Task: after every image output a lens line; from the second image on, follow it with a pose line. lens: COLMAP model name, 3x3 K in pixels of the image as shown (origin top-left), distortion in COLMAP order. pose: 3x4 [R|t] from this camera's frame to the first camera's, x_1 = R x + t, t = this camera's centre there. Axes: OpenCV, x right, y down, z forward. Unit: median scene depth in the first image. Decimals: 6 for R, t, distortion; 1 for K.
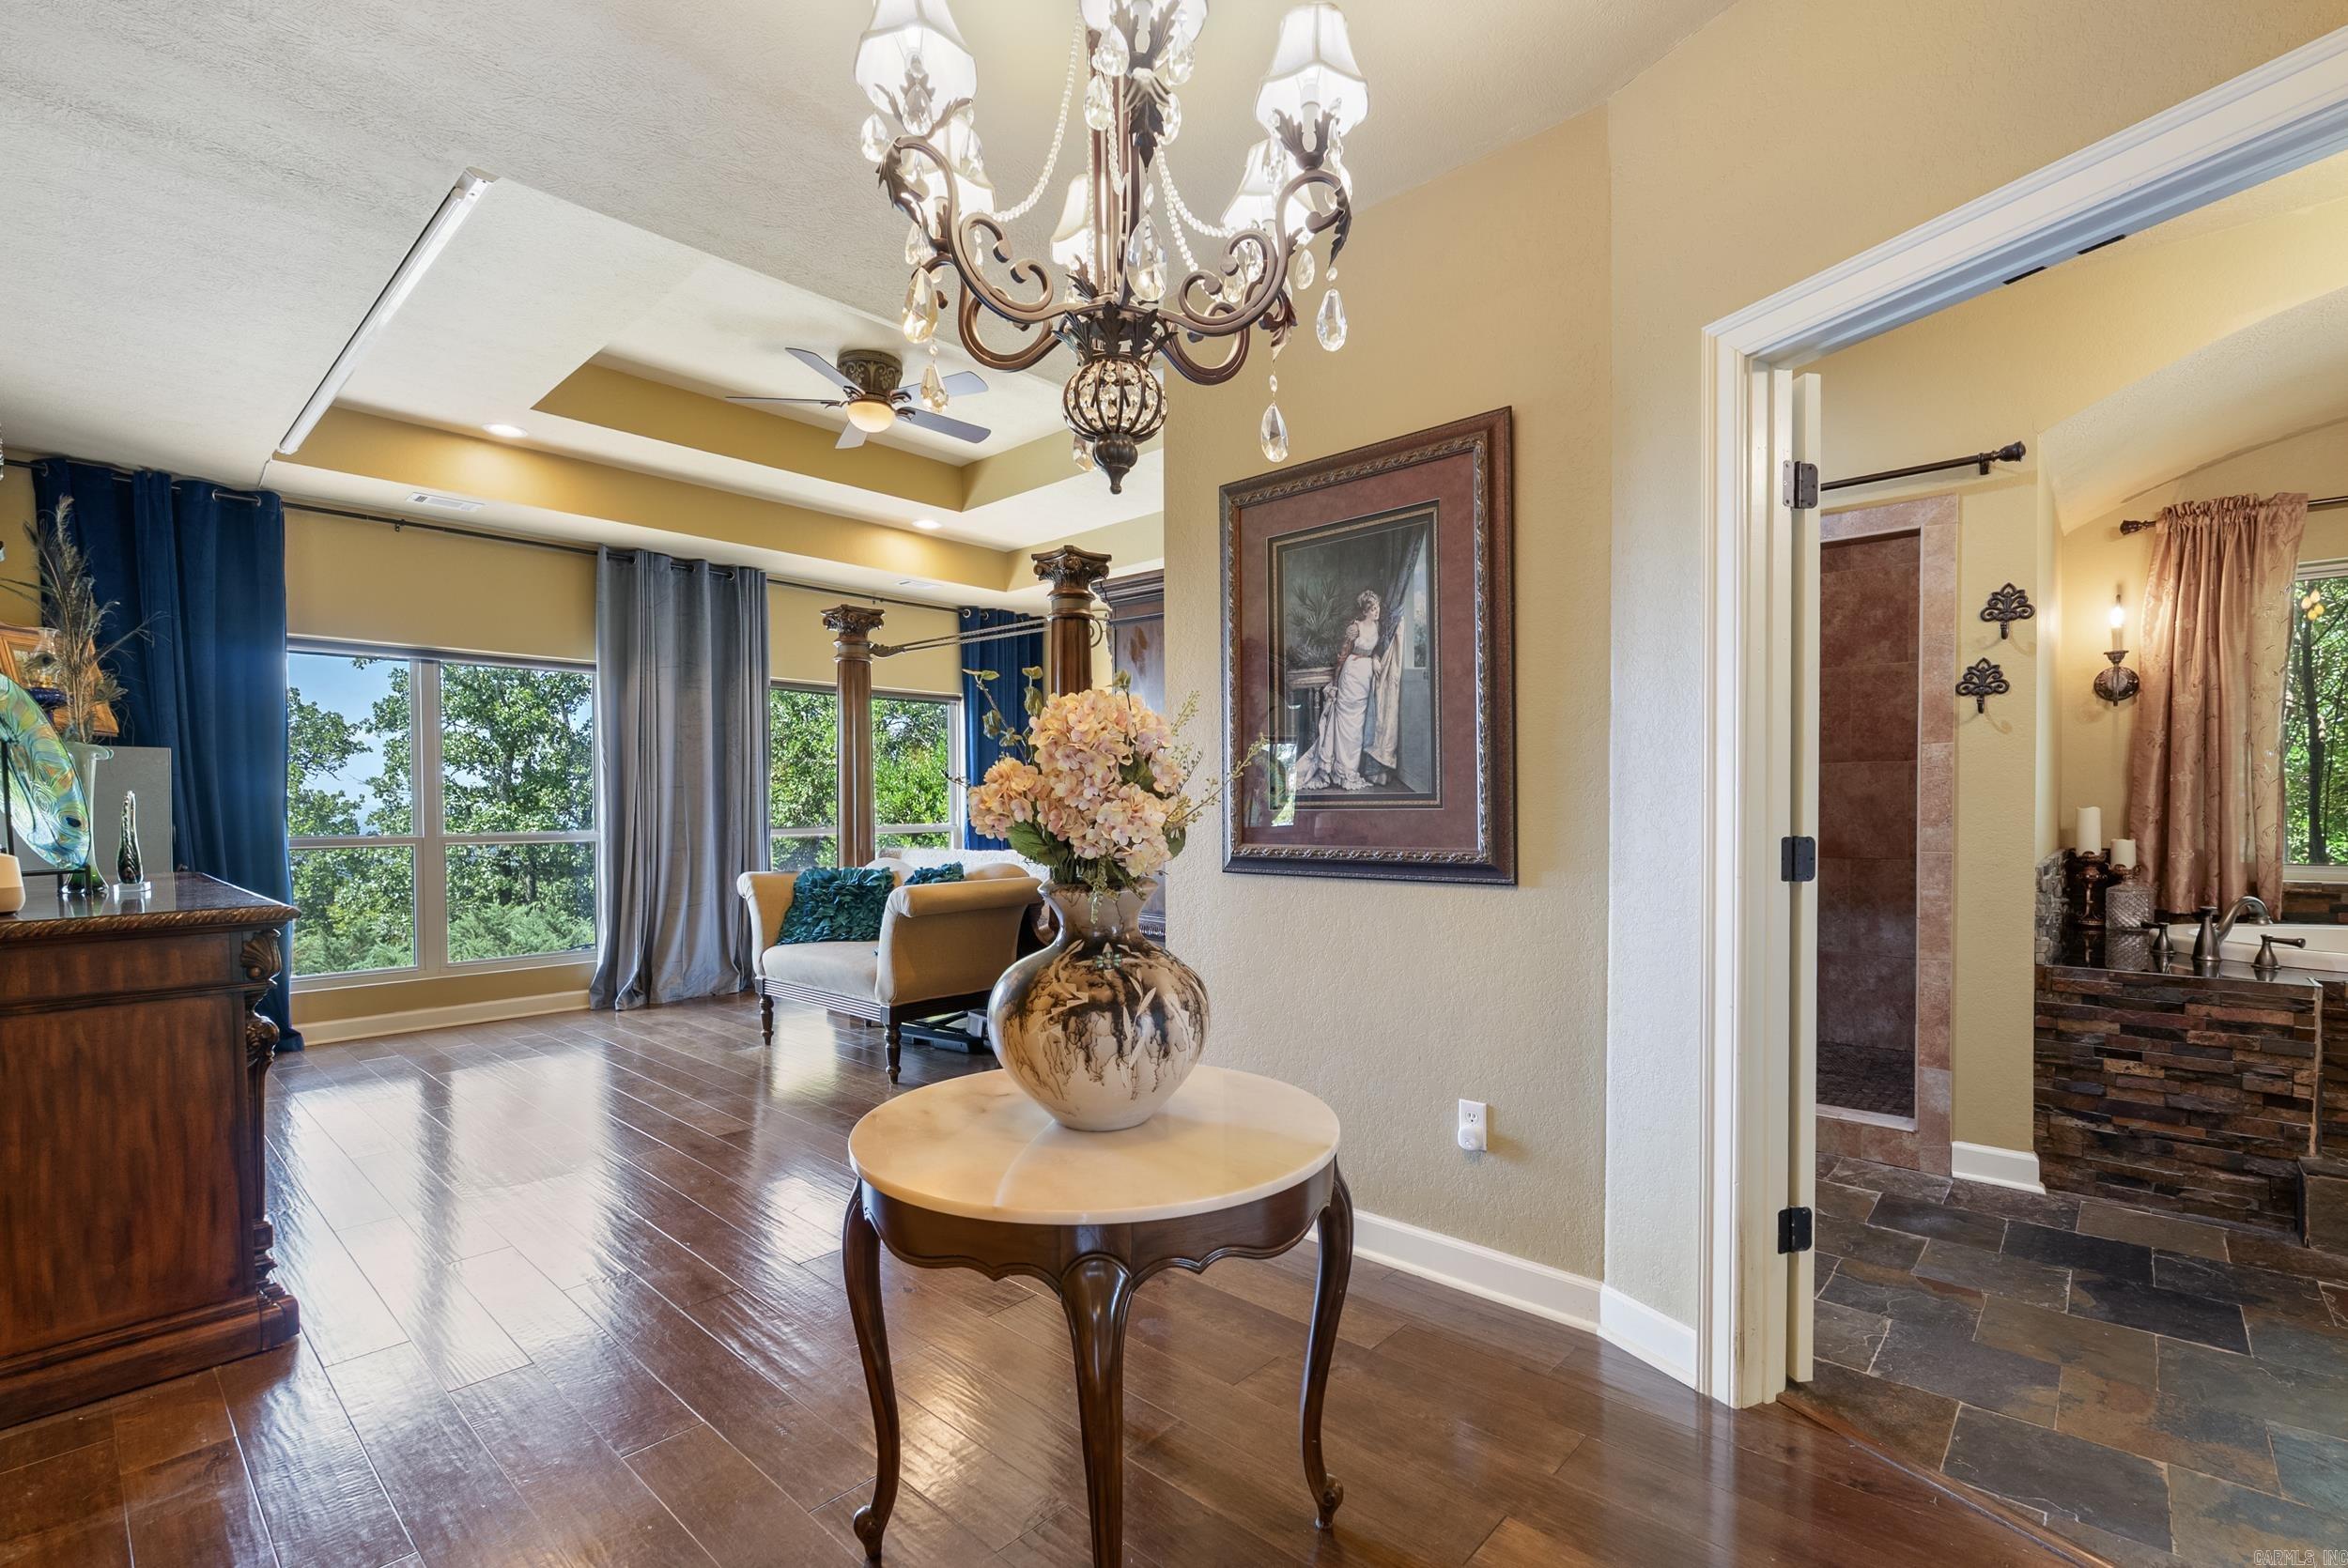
lens RADIAL K [[1039.2, 0, 1182.0], [0, 1039.2, 821.1], [0, 0, 1]] dist [-0.004883, 0.000429]
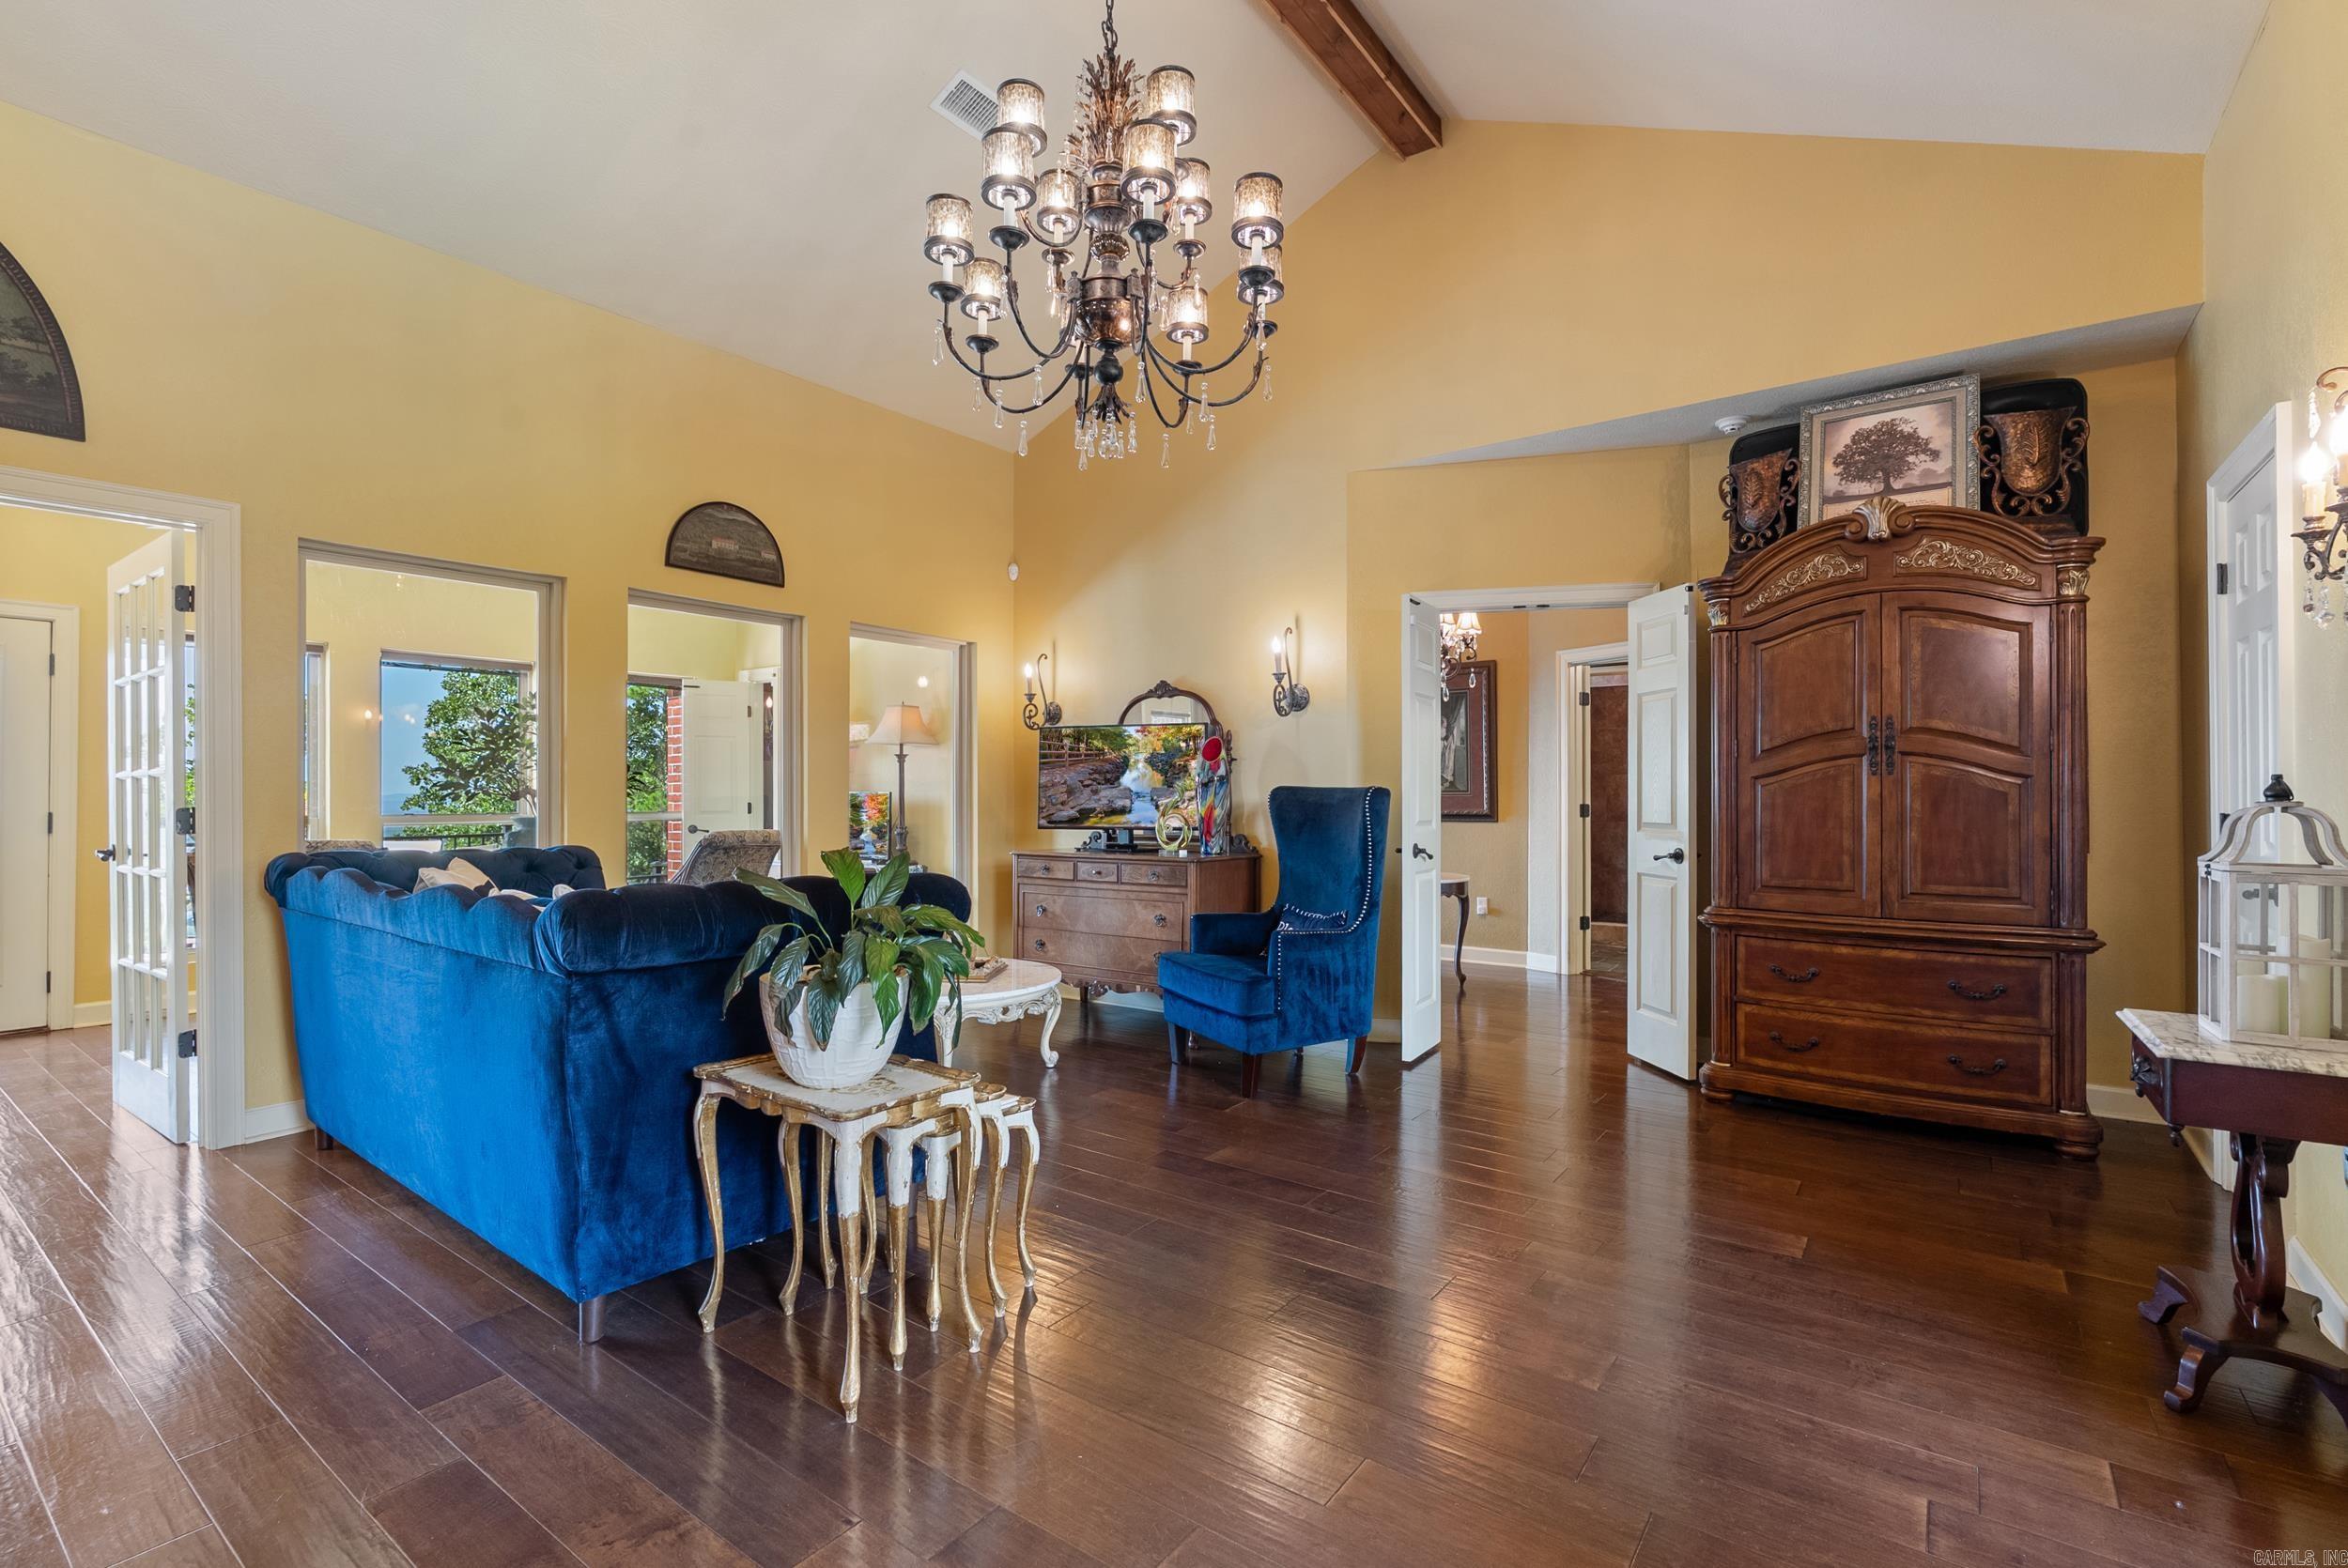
lens RADIAL K [[1039.2, 0, 1176.3], [0, 1039.2, 789.1], [0, 0, 1]] dist [-0.004883, 0.000429]
pose [[0.995363, 0.001884, 0.096170, -0.334166], [-0.000137, 0.999835, -0.018174, 0.008909], [-0.096188, 0.018076, 0.995199, -0.709775]]
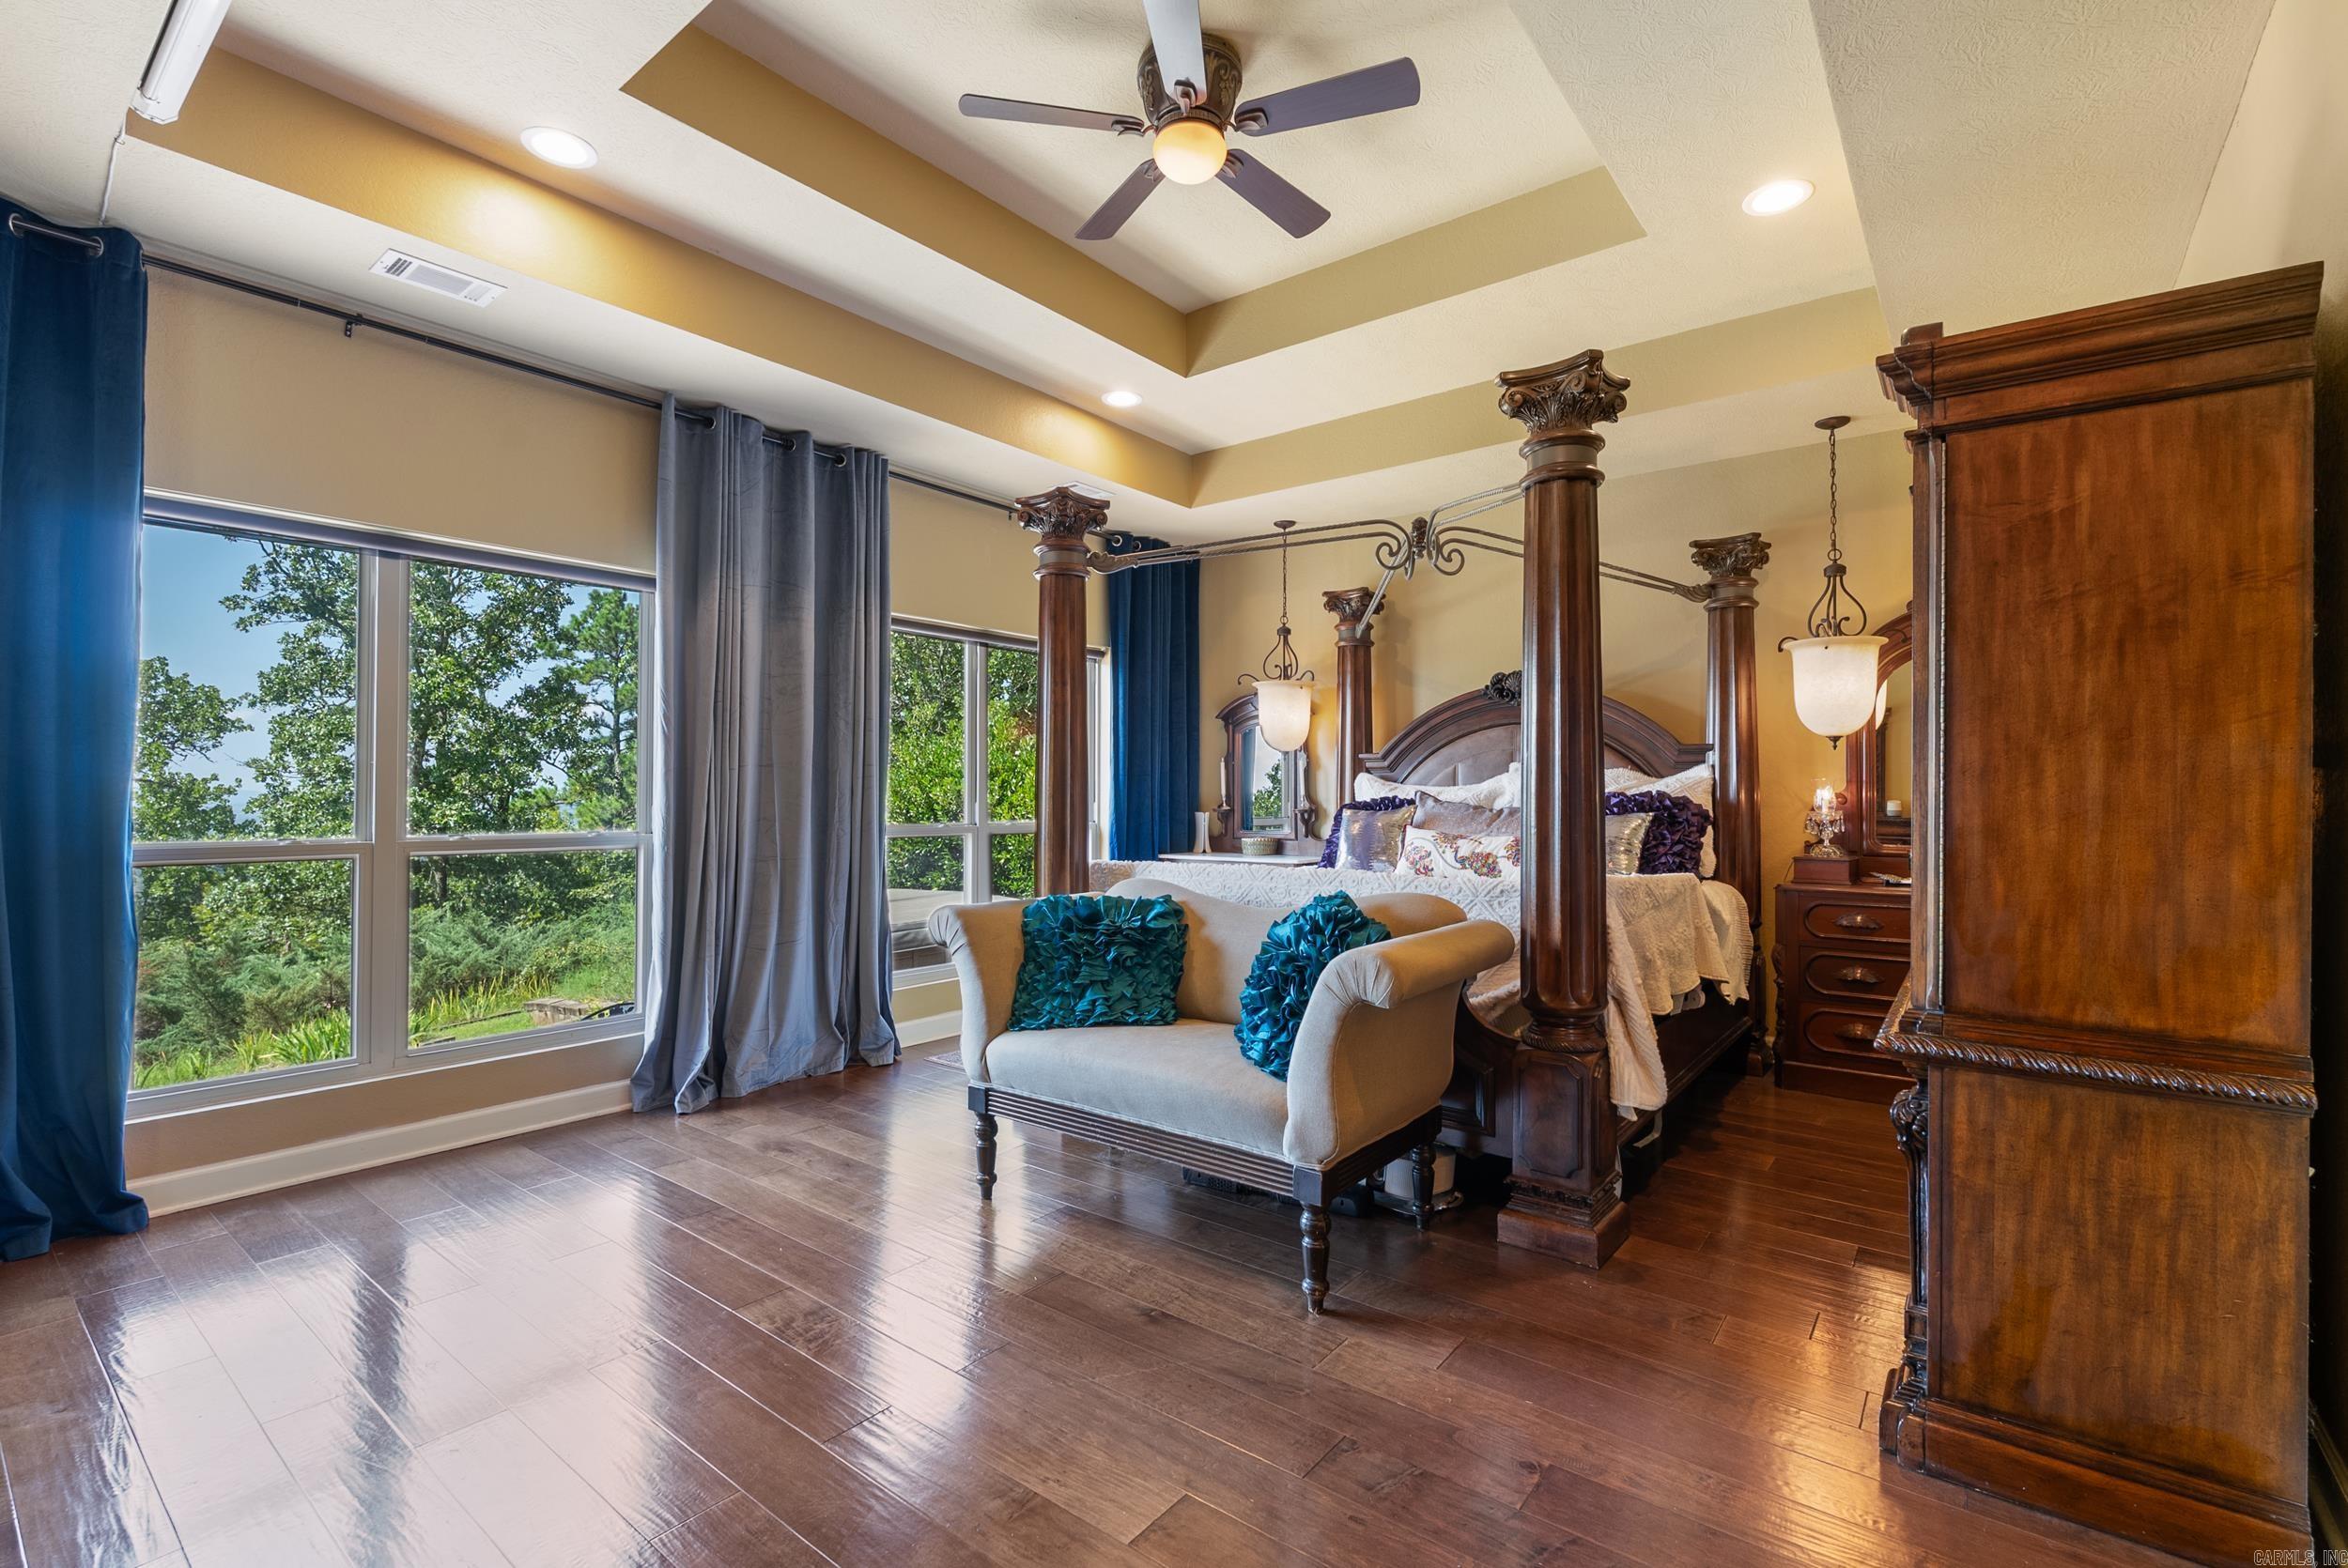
lens RADIAL K [[1039.2, 0, 1187.7], [0, 1039.2, 773.0], [0, 0, 1]] dist [-0.004883, 0.000429]
pose [[0.997223, 0.006737, 0.074162, -0.268104], [-0.004017, 0.999316, -0.036766, -0.004604], [-0.074359, 0.036366, 0.996568, 0.318806]]
